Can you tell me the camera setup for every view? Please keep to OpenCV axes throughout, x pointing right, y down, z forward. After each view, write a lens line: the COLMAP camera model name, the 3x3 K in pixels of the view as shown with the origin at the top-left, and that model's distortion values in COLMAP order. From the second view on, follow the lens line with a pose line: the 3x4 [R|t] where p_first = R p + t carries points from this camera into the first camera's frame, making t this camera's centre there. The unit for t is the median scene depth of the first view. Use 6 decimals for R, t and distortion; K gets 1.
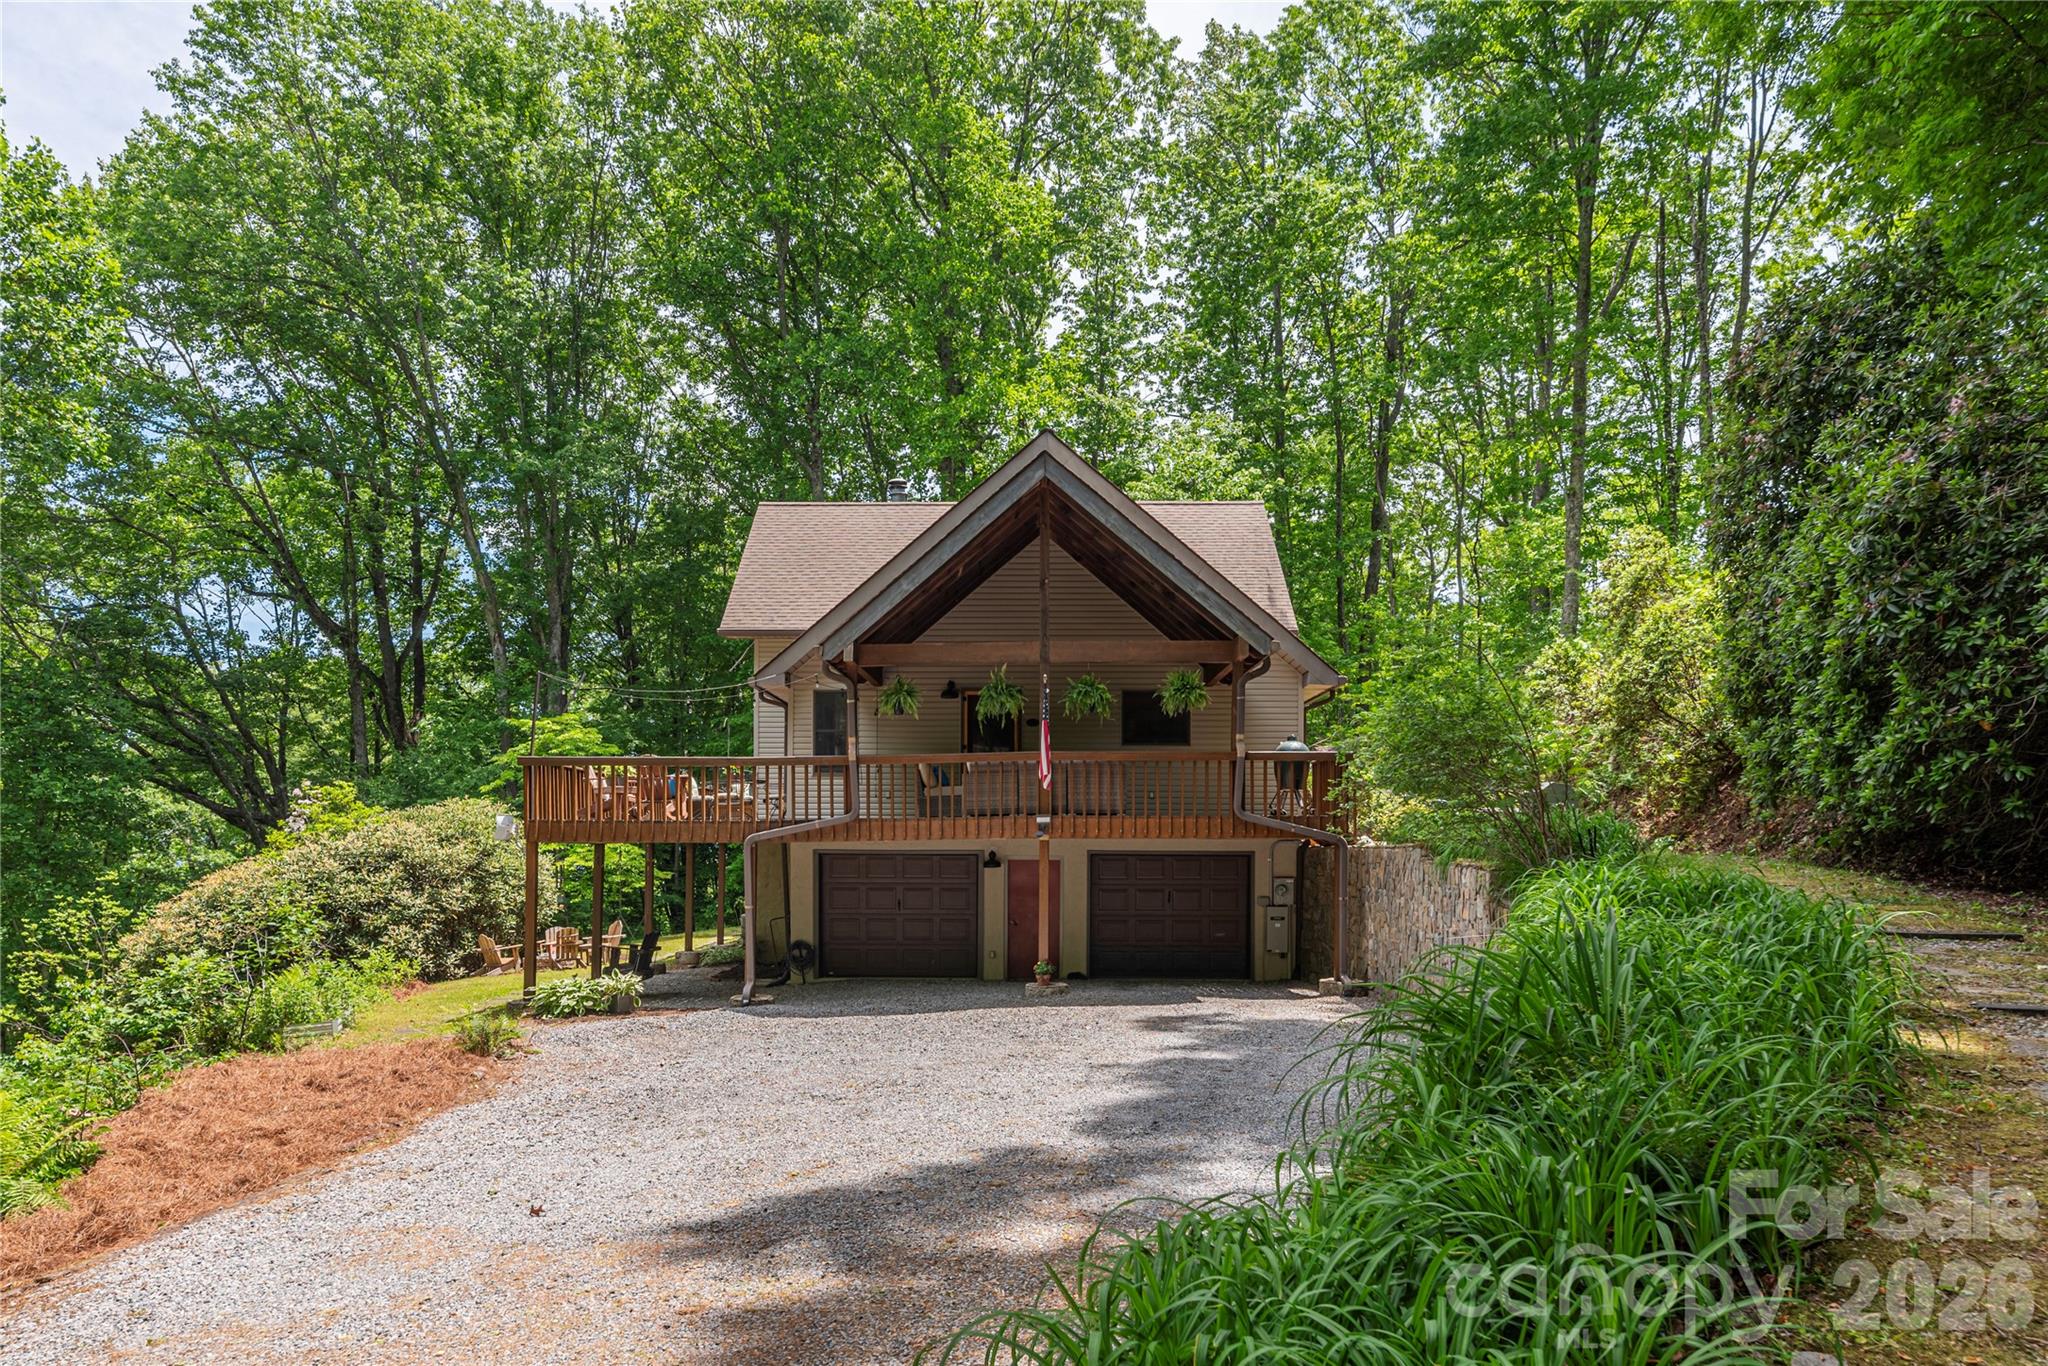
lens RADIAL K [[1583.3, 0, 1019.3], [0, 1583.3, 695.9], [0, 0, 1]] dist [-0.040146, -0.001526]
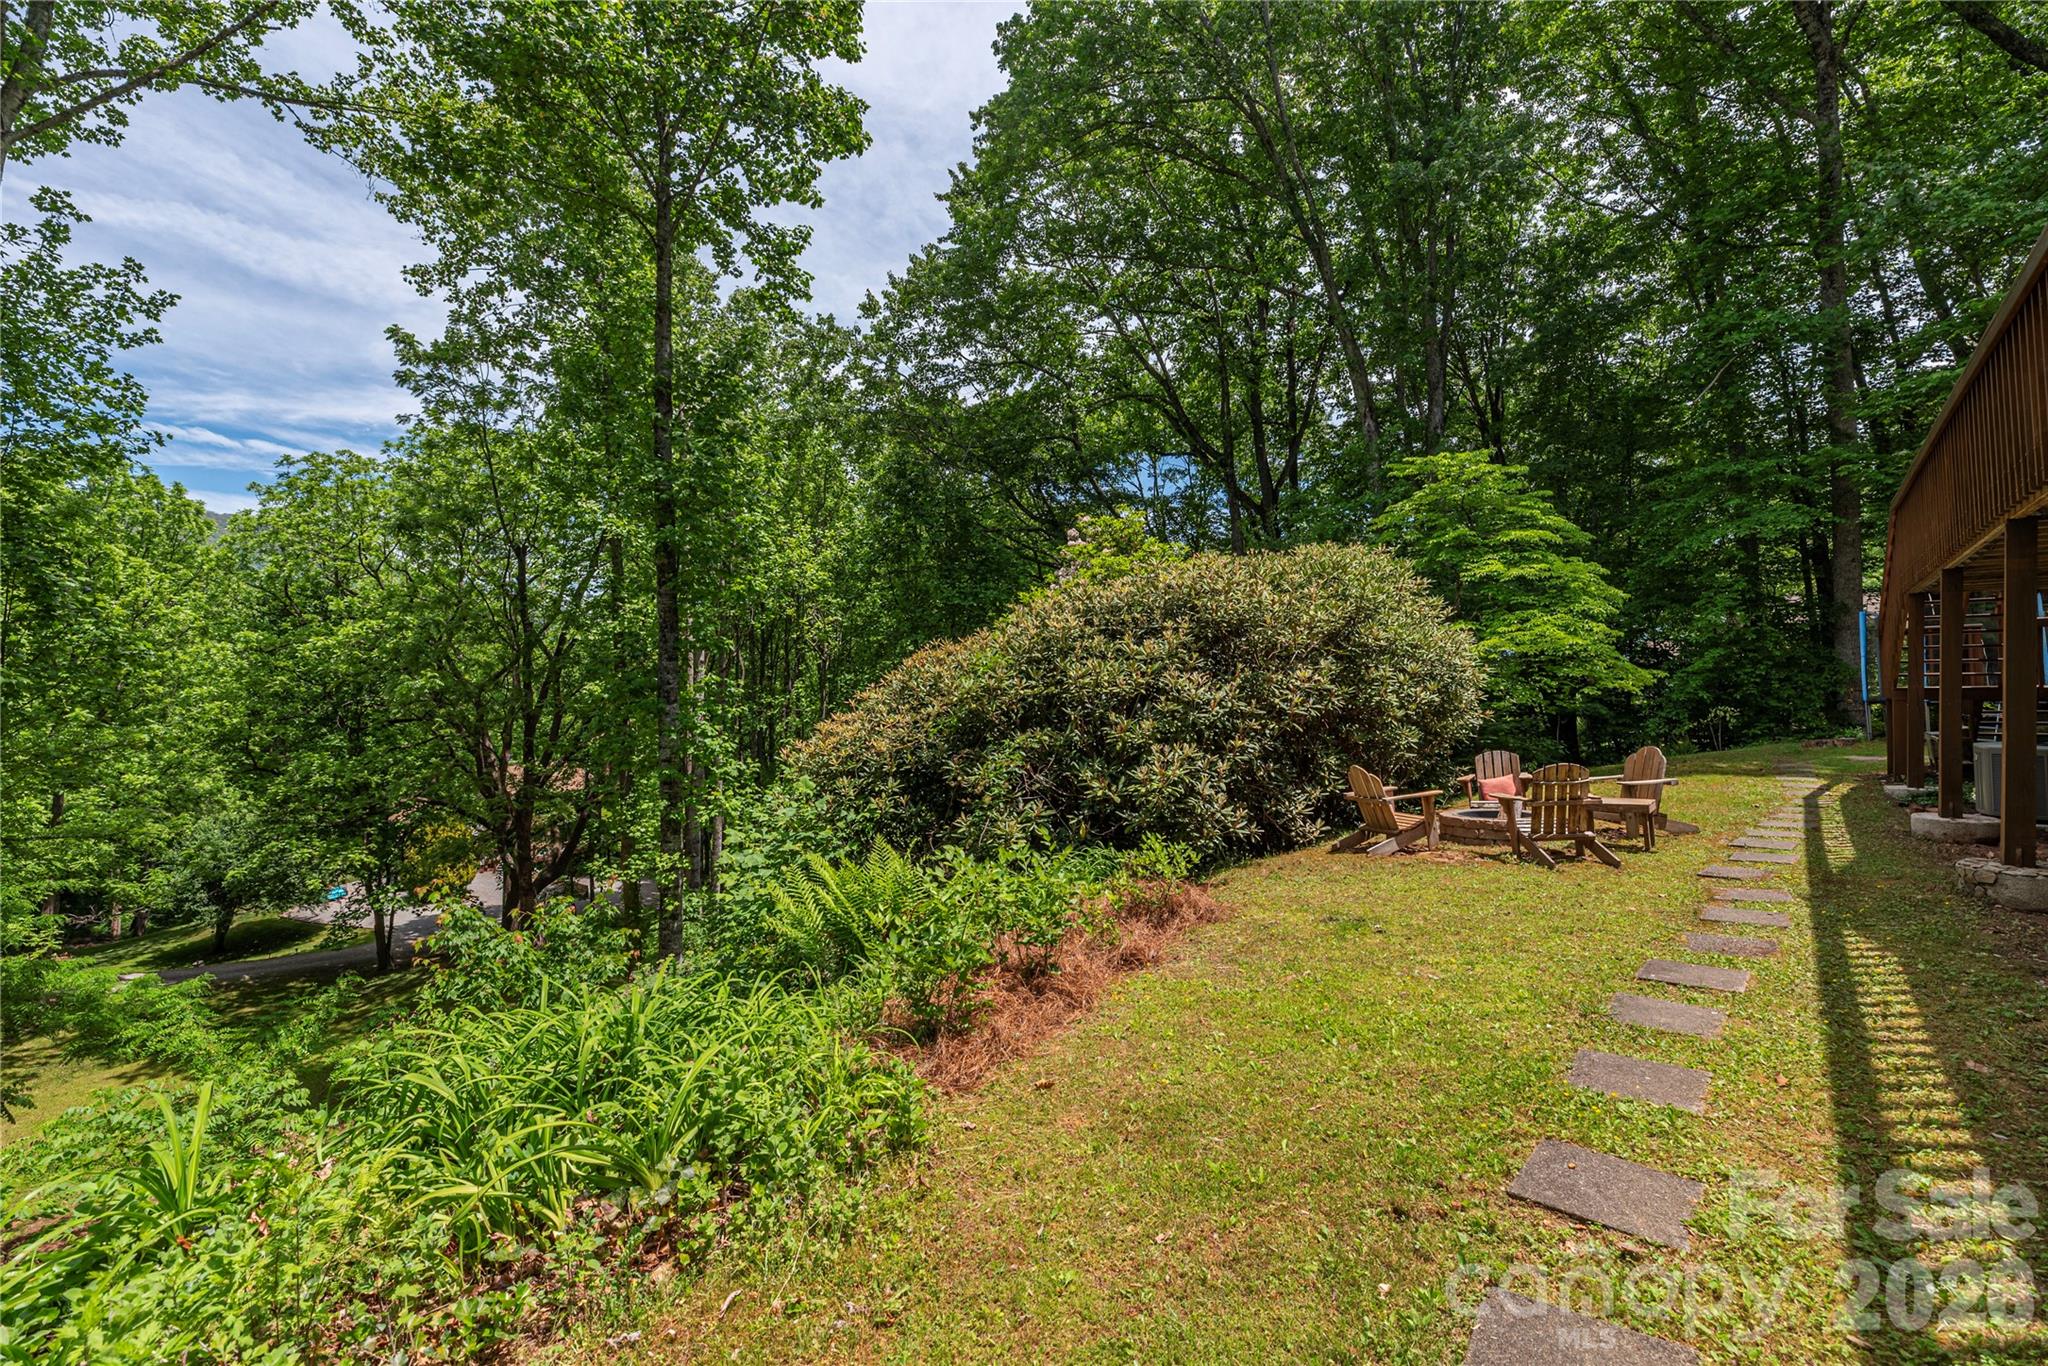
lens RADIAL K [[841.5, 0, 1039.0], [0, 841.5, 677.5], [0, 0, 1]] dist [-0.005333, 0.001611]
pose [[0.771328, 0.008922, -0.636375, -0.246441], [0.050922, 0.995831, 0.075683, 0.097612], [0.634398, -0.090781, 0.767658, 0.726110]]
